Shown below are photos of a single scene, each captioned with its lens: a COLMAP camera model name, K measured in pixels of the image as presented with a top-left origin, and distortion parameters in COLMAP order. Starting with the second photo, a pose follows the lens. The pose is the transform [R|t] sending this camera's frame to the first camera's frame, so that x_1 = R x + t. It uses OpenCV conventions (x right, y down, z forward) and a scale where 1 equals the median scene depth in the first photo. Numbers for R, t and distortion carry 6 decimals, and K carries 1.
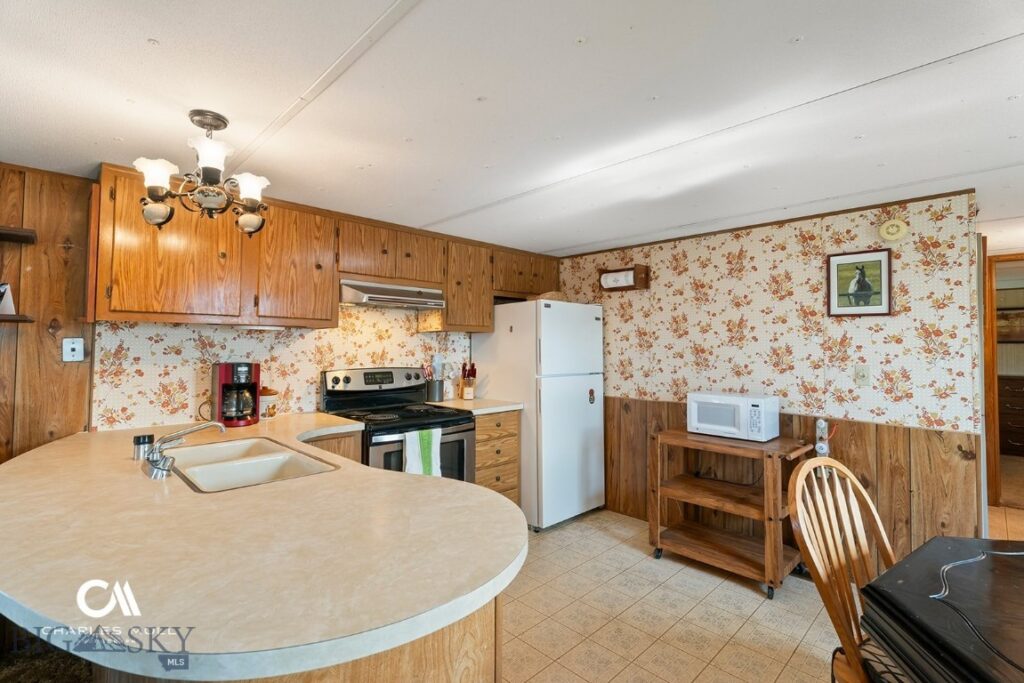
lens RADIAL K [[473.8, 0, 504.7], [0, 473.8, 330.9], [0, 0, 1]] dist [-0.002256, 0.002885]
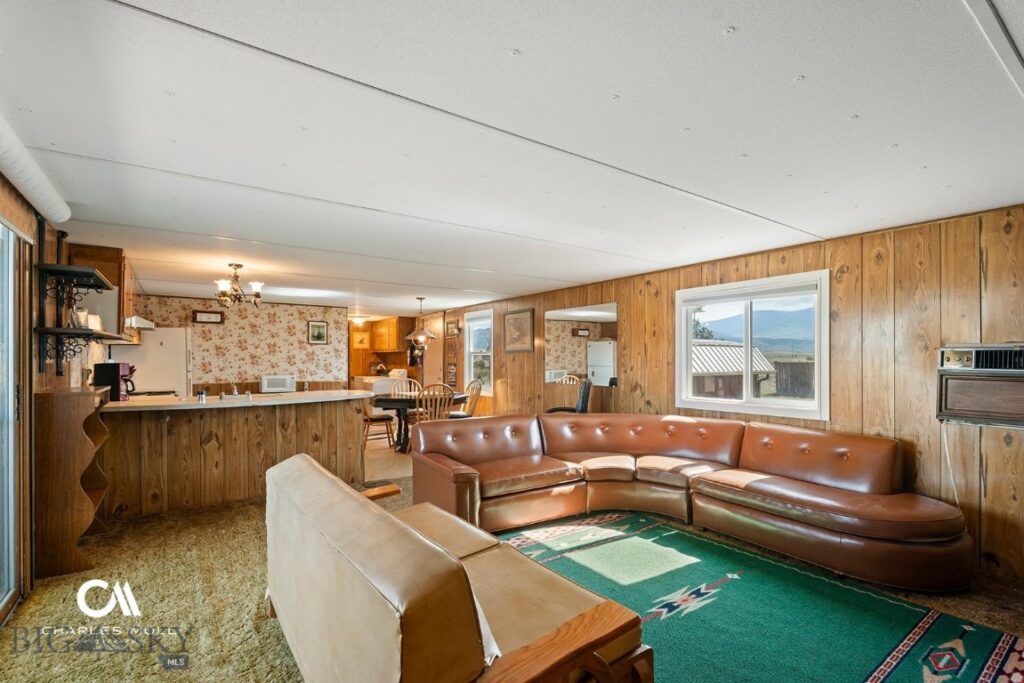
lens RADIAL K [[473.8, 0, 513.0], [0, 473.8, 352.6], [0, 0, 1]] dist [-0.002256, 0.002885]
pose [[0.144282, 0.008587, 0.989499, -1.674268], [-0.031803, 0.999486, -0.004036, -0.006362], [-0.989025, -0.030886, 0.144481, -0.495482]]
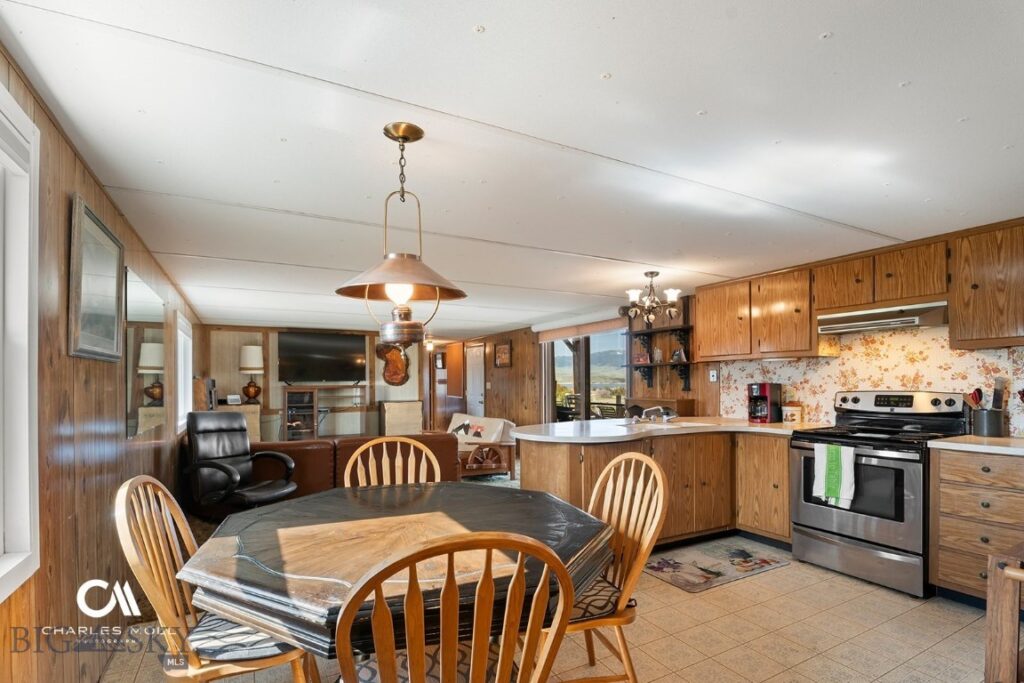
lens RADIAL K [[473.8, 0, 497.2], [0, 473.8, 385.8], [0, 0, 1]] dist [-0.002256, 0.002885]
pose [[-0.288804, 0.008081, -0.957354, 0.987283], [0.041758, 0.999119, -0.004164, 0.038337], [0.956477, -0.041180, -0.288887, 0.512127]]
